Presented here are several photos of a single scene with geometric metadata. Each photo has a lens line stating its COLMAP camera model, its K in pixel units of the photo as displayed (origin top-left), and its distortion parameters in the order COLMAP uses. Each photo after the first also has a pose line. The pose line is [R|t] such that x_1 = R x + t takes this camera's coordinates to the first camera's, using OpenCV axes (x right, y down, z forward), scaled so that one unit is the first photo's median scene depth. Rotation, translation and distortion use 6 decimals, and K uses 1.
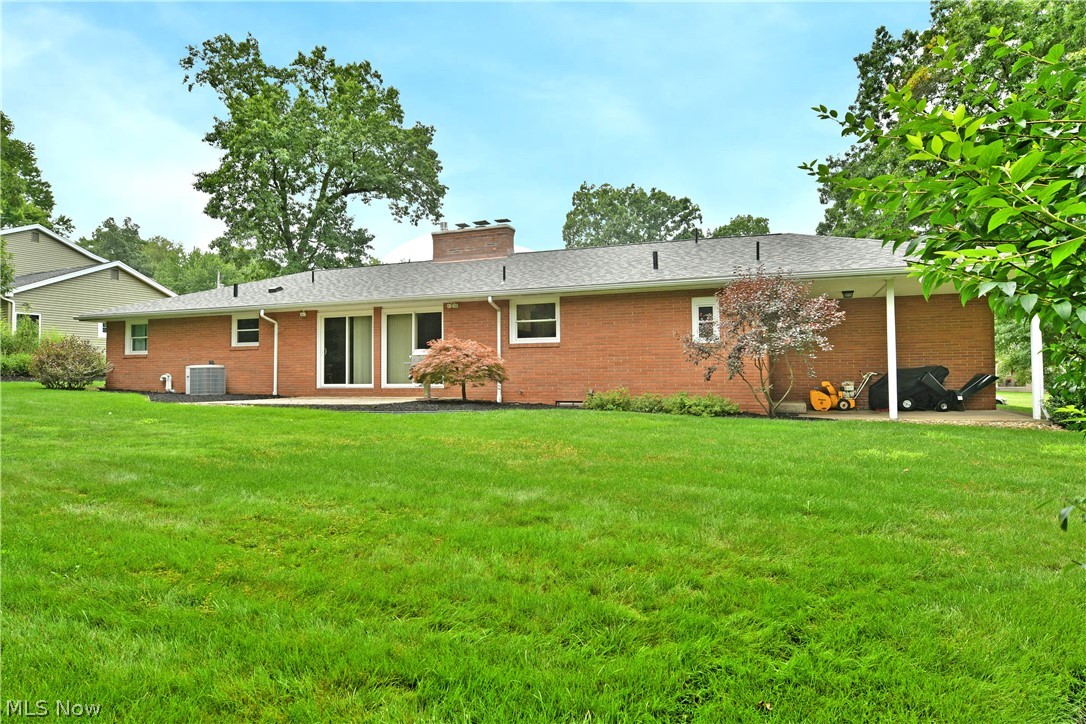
lens RADIAL K [[656.3, 0, 543.0], [0, 656.3, 362.0], [0, 0, 1]] dist [-0.014710, -0.001053]
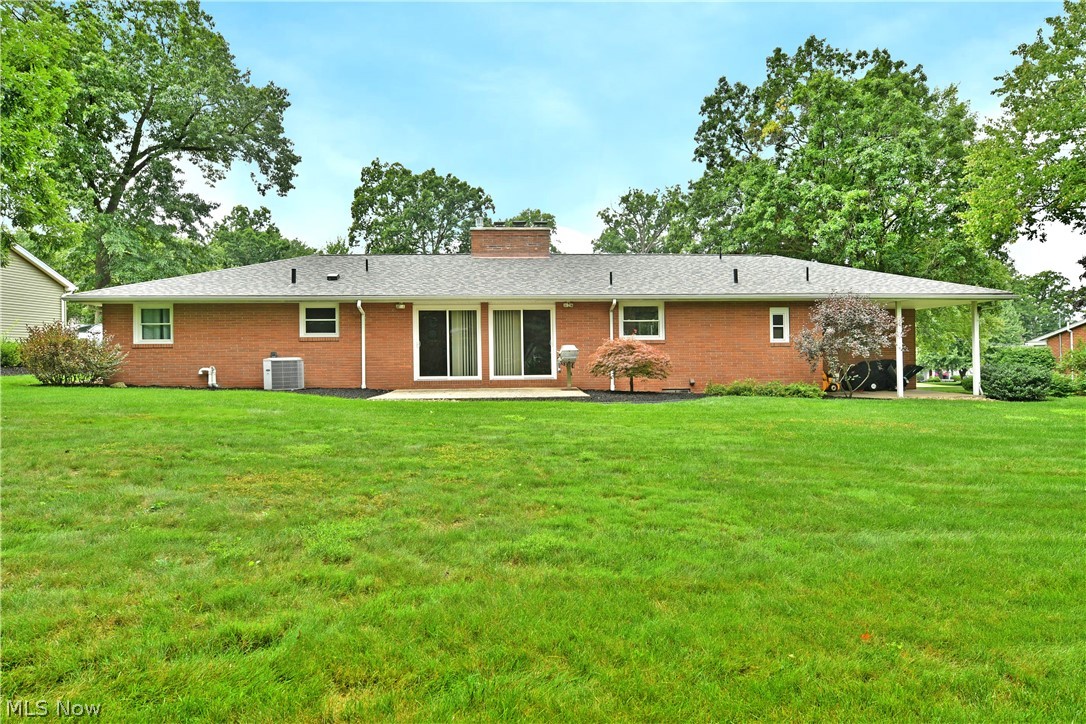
lens RADIAL K [[643.1, 0, 555.6], [0, 643.1, 358.0], [0, 0, 1]] dist [-0.012095, -0.000334]
pose [[0.913048, -0.001875, 0.407847, -0.547469], [-0.009593, 0.999614, 0.026070, -0.022423], [-0.407739, -0.027715, 0.912678, 0.011631]]
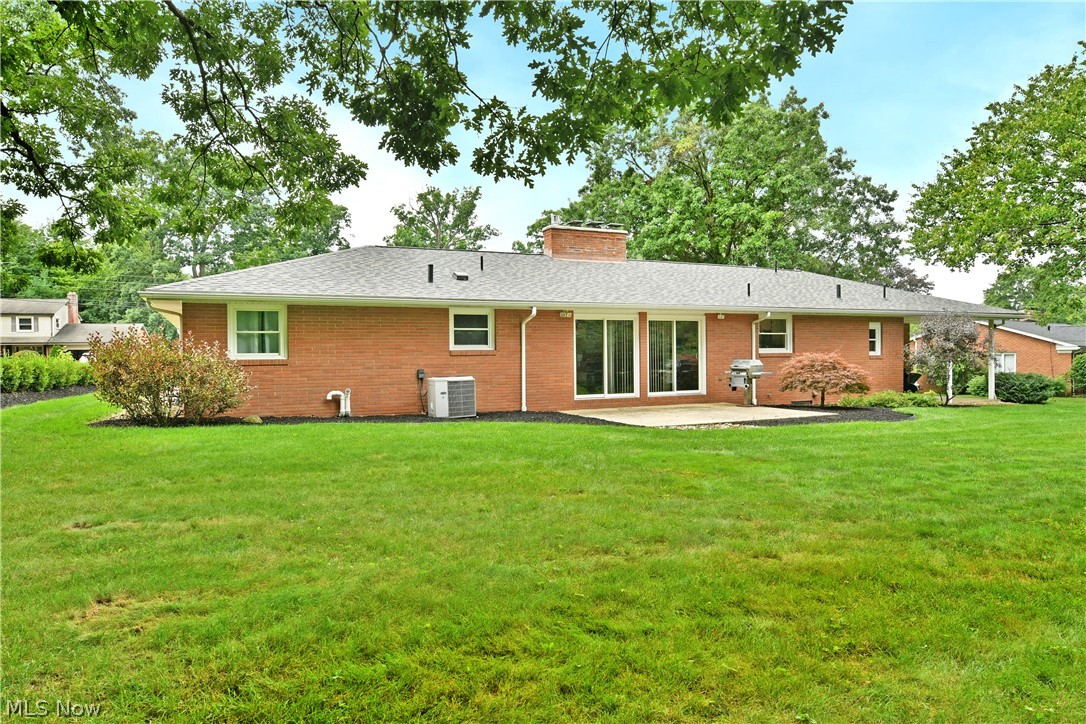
lens RADIAL K [[656.3, 0, 543.0], [0, 656.3, 362.0], [0, 0, 1]] dist [-0.014710, -0.001053]
pose [[0.707937, -0.007578, 0.706235, -0.989975], [-0.013093, 0.999630, 0.023850, -0.031245], [-0.706154, -0.026131, 0.707576, 0.410039]]
